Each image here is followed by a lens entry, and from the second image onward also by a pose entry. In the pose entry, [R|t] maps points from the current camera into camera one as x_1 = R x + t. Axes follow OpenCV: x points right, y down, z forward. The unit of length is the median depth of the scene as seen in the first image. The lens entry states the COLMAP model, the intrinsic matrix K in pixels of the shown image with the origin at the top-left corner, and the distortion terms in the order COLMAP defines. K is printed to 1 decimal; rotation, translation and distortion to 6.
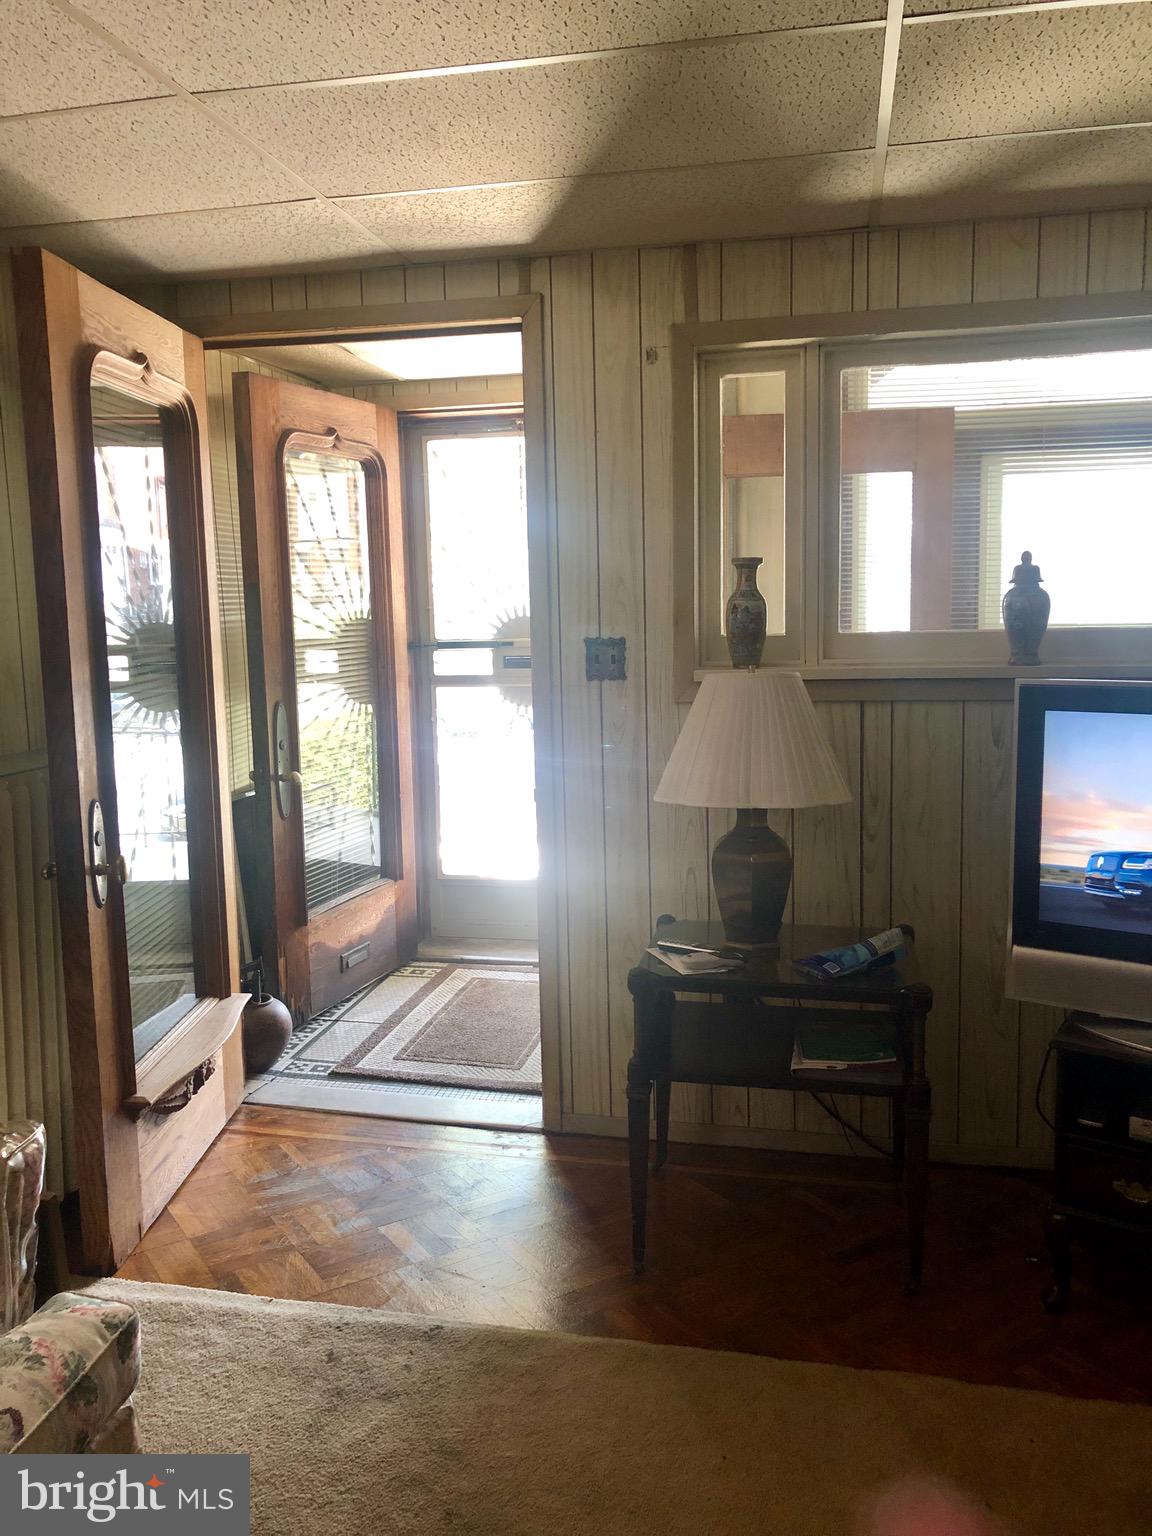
lens RADIAL K [[1261.9, 0, 576.0], [0, 1261.9, 768.0], [0, 0, 1]] dist [0.001830, -0.119441]
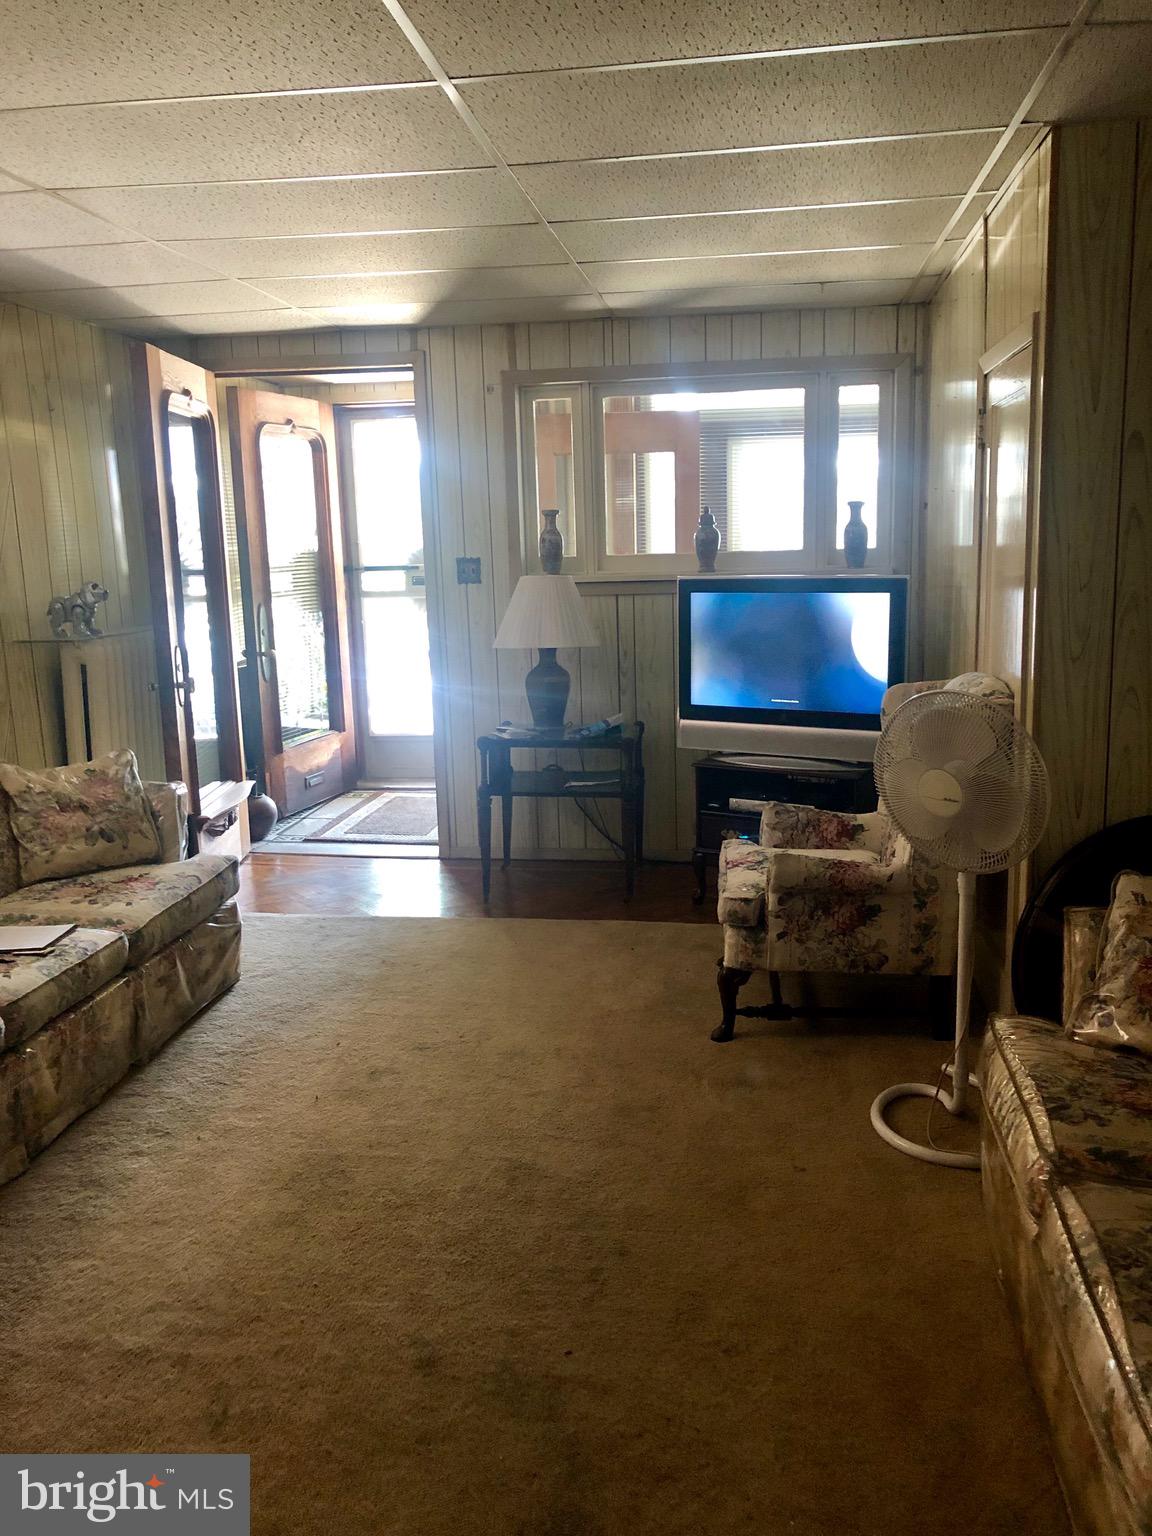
lens RADIAL K [[1216.1, 0, 609.1], [0, 1216.1, 769.9], [0, 0, 1]] dist [0.002336, -0.000085]
pose [[0.995899, -0.019143, 0.088429, 0.057837], [0.014427, 0.998455, 0.053668, 0.088274], [-0.089319, -0.052173, 0.994636, -0.600441]]
